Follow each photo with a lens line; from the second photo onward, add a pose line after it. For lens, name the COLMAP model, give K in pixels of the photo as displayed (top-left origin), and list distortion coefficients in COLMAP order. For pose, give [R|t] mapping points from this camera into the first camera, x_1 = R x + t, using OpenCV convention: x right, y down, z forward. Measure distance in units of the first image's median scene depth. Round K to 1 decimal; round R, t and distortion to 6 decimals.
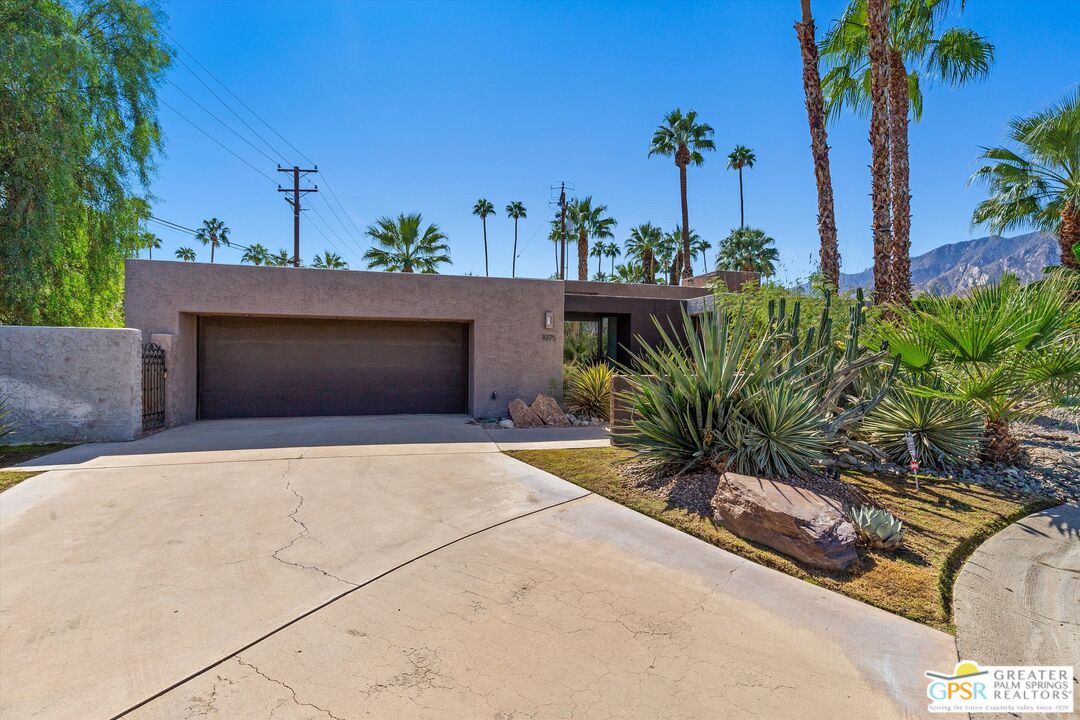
lens RADIAL K [[518.4, 0, 540.0], [0, 518.4, 360.0], [0, 0, 1]] dist [-0.000389, 0.000249]
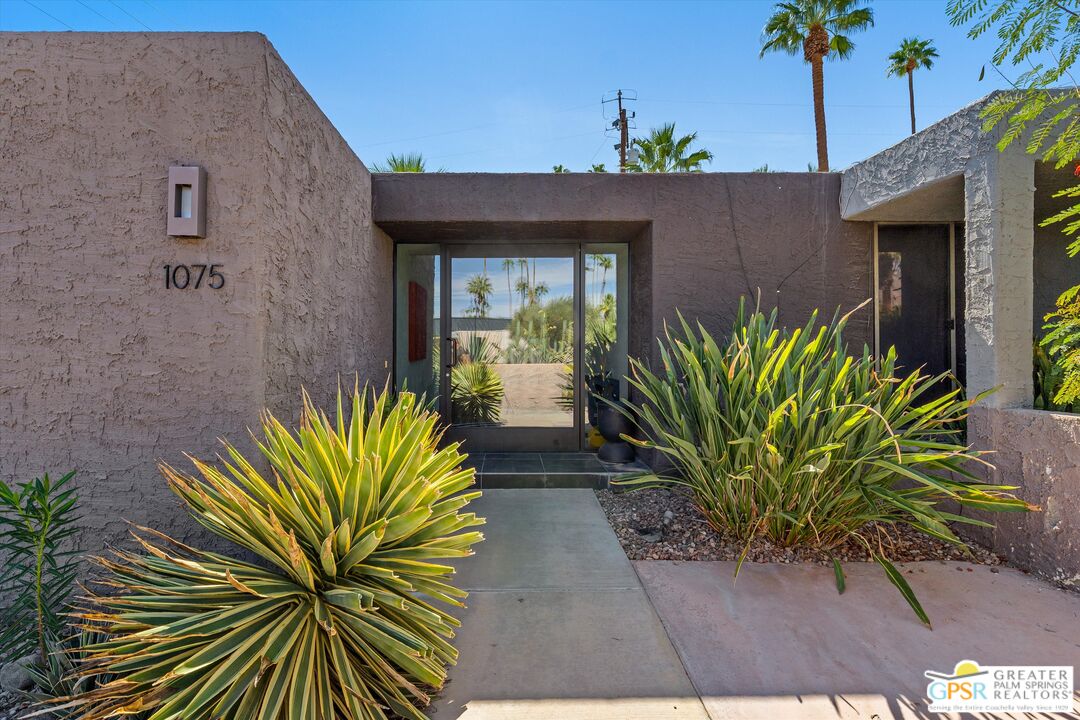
lens RADIAL K [[518.4, 0, 540.0], [0, 518.4, 360.0], [0, 0, 1]] dist [-0.000389, 0.000249]
pose [[0.974386, -0.009167, -0.224695, 0.077338], [0.010641, 0.999929, 0.005354, -0.001740], [0.224630, -0.007608, 0.974414, 0.278101]]
